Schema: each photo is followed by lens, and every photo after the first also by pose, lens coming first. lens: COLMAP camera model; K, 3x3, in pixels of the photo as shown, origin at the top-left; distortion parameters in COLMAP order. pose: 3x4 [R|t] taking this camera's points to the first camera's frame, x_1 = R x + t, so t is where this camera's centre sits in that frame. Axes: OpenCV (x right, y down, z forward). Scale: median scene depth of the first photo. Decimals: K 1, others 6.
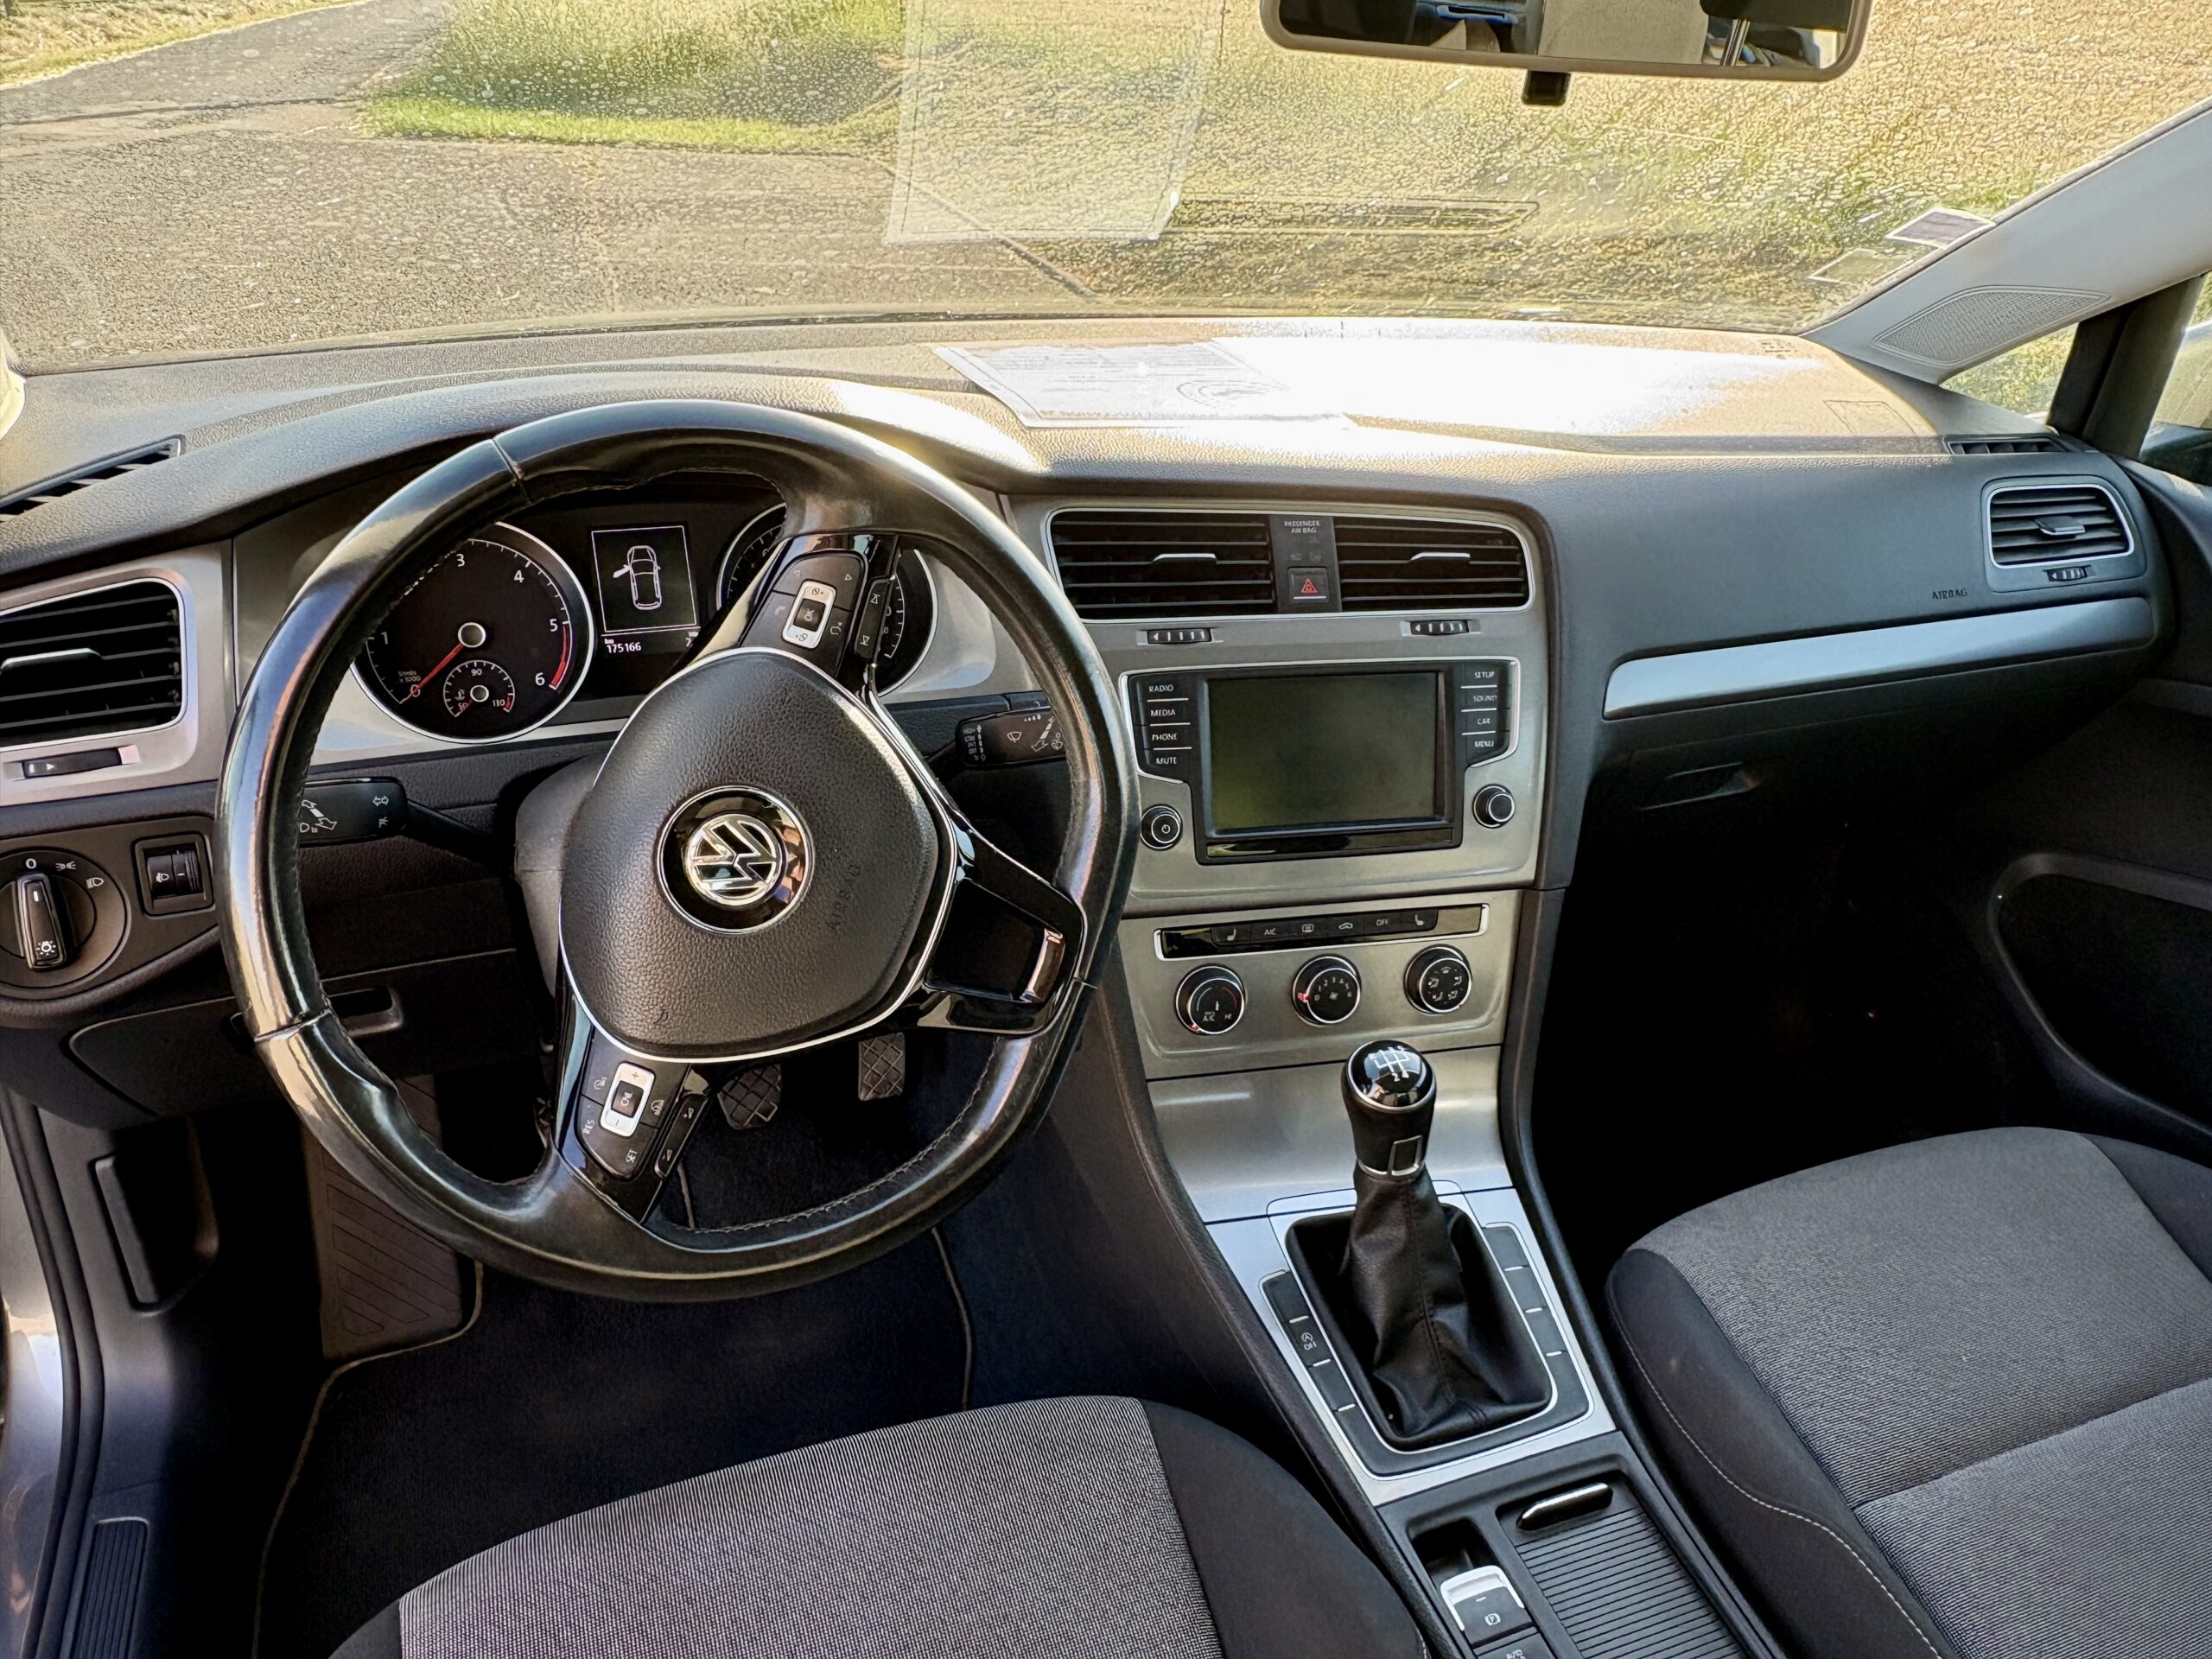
lens RADIAL K [[1598.7, 0, 1122.4], [0, 1598.7, 822.9], [0, 0, 1]] dist [-0.007165, 0.001506]
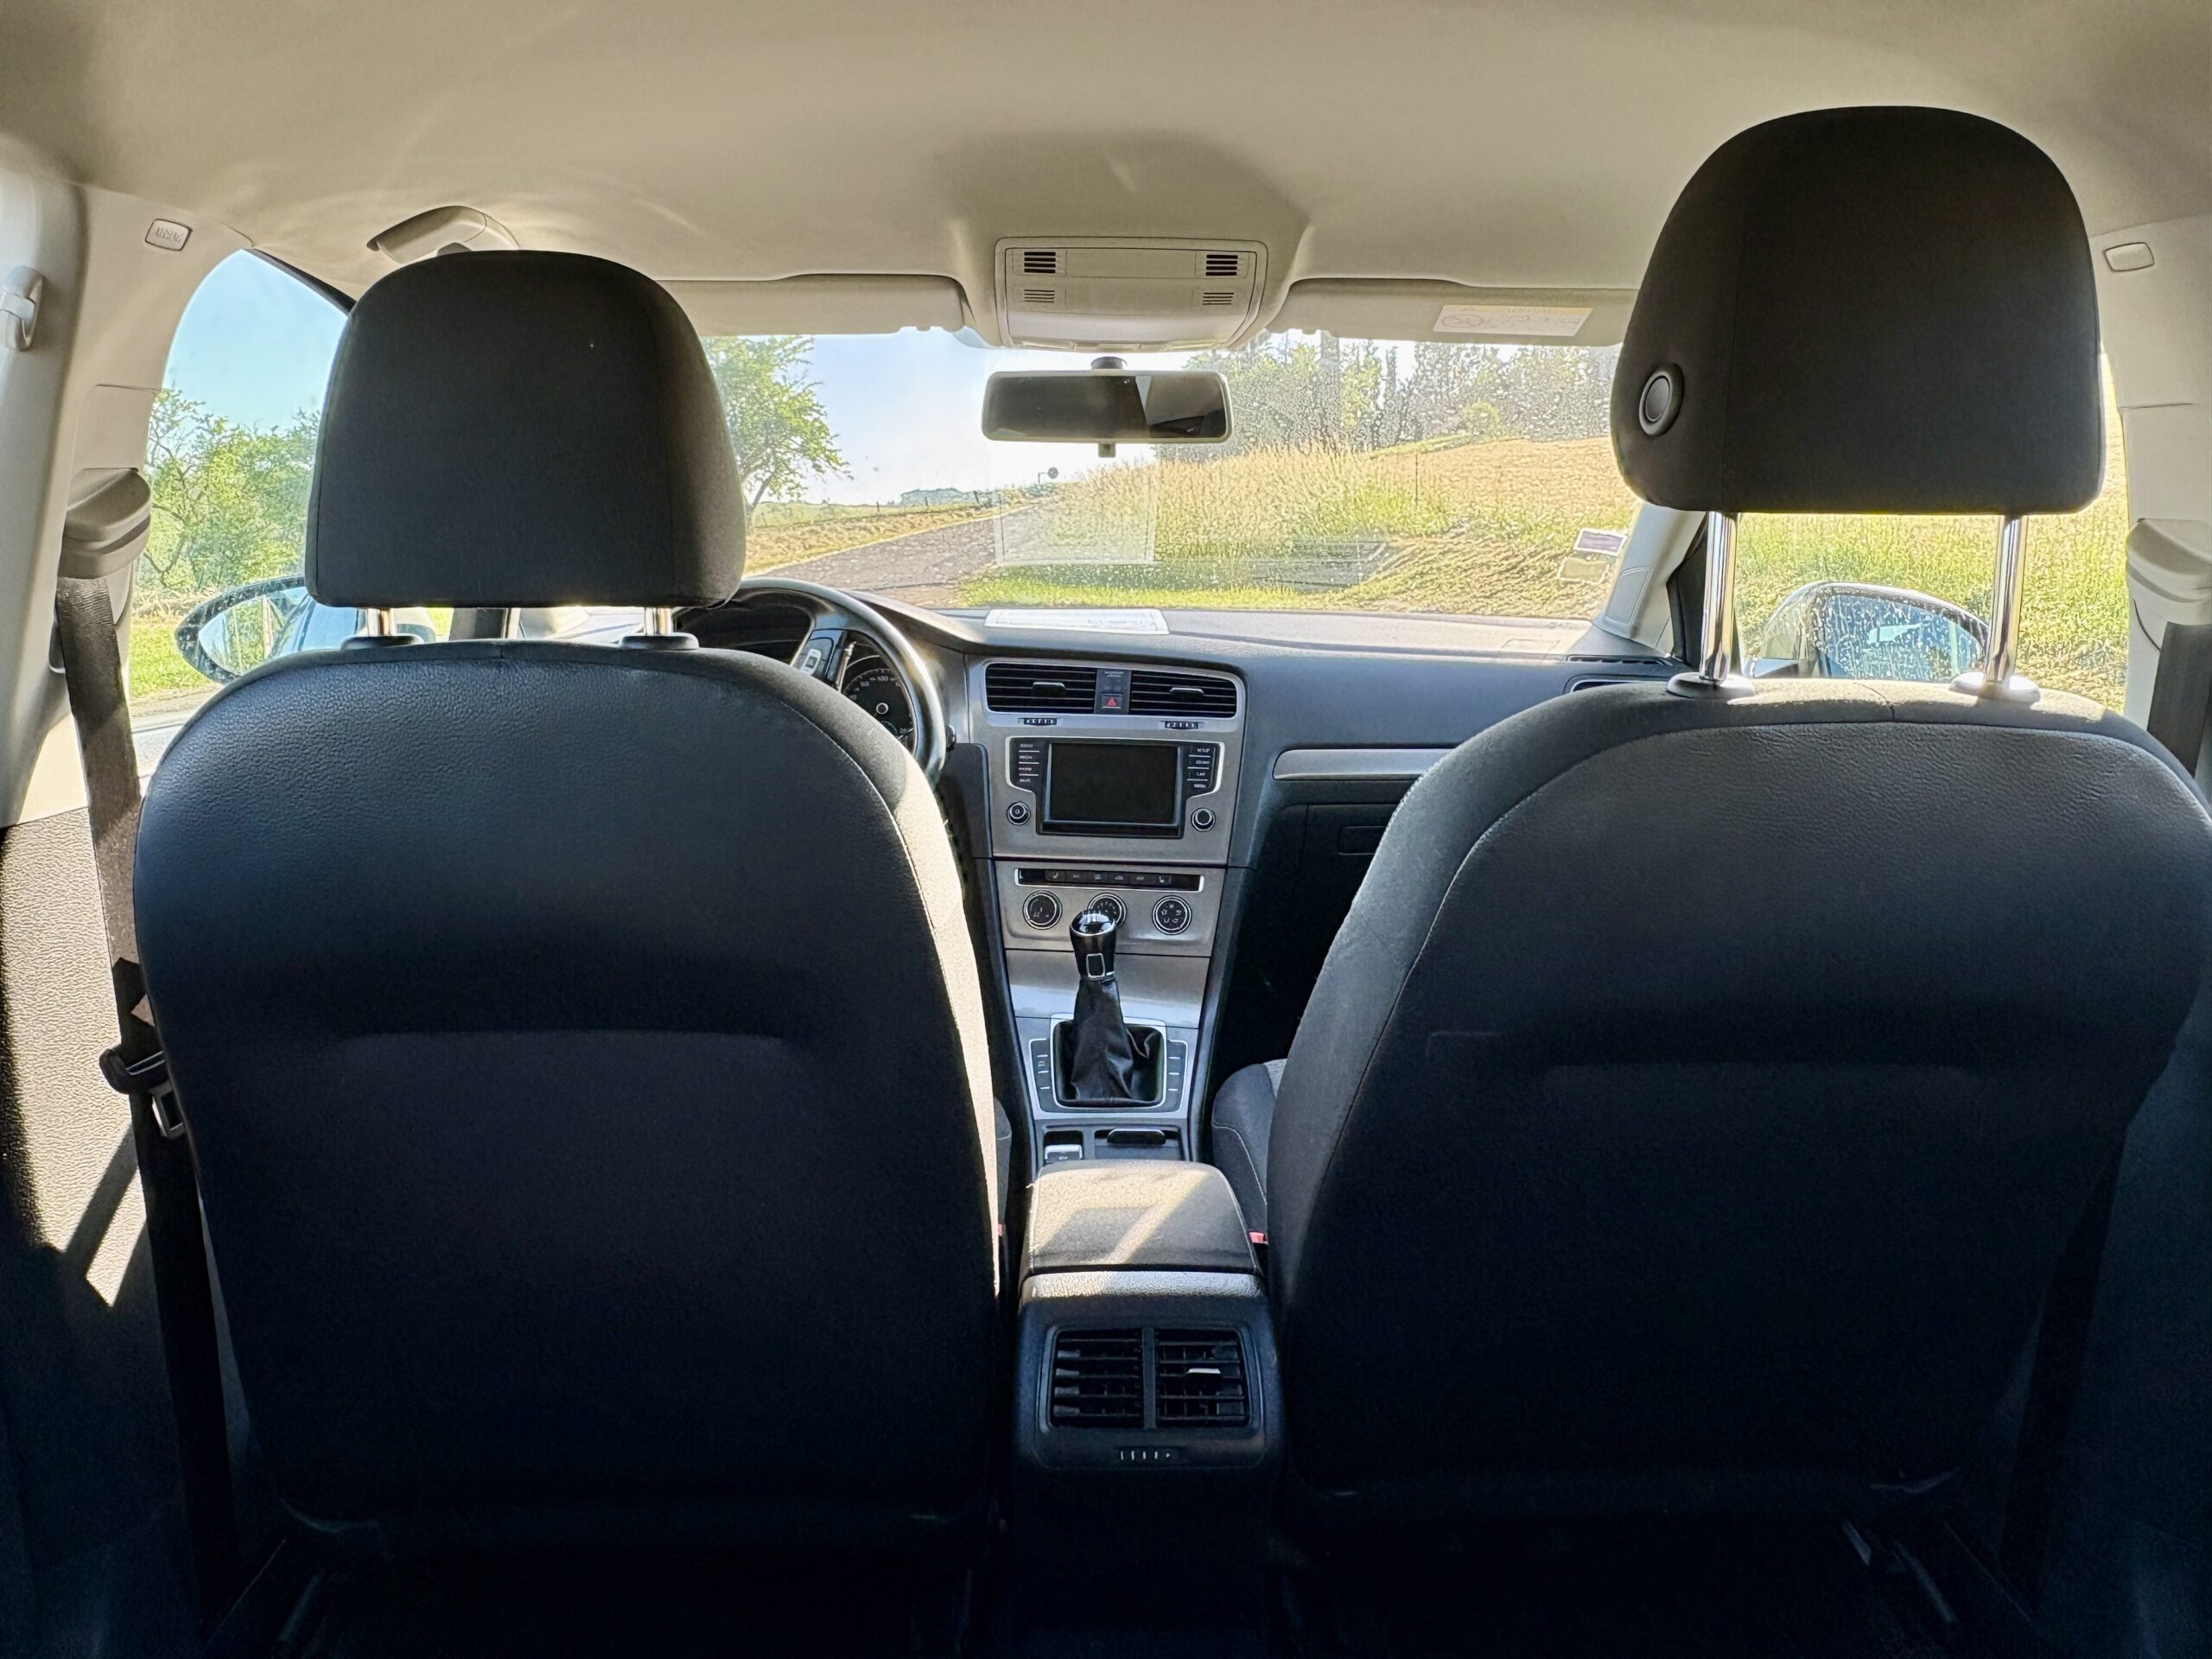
lens RADIAL K [[1598.7, 0, 1098.4], [0, 1598.7, 828.2], [0, 0, 1]] dist [-0.007165, 0.001506]
pose [[0.940821, 0.027008, -0.337827, 0.760665], [-0.117345, 0.961119, -0.249961, 0.487549], [0.317941, 0.274811, 0.907410, -0.731941]]
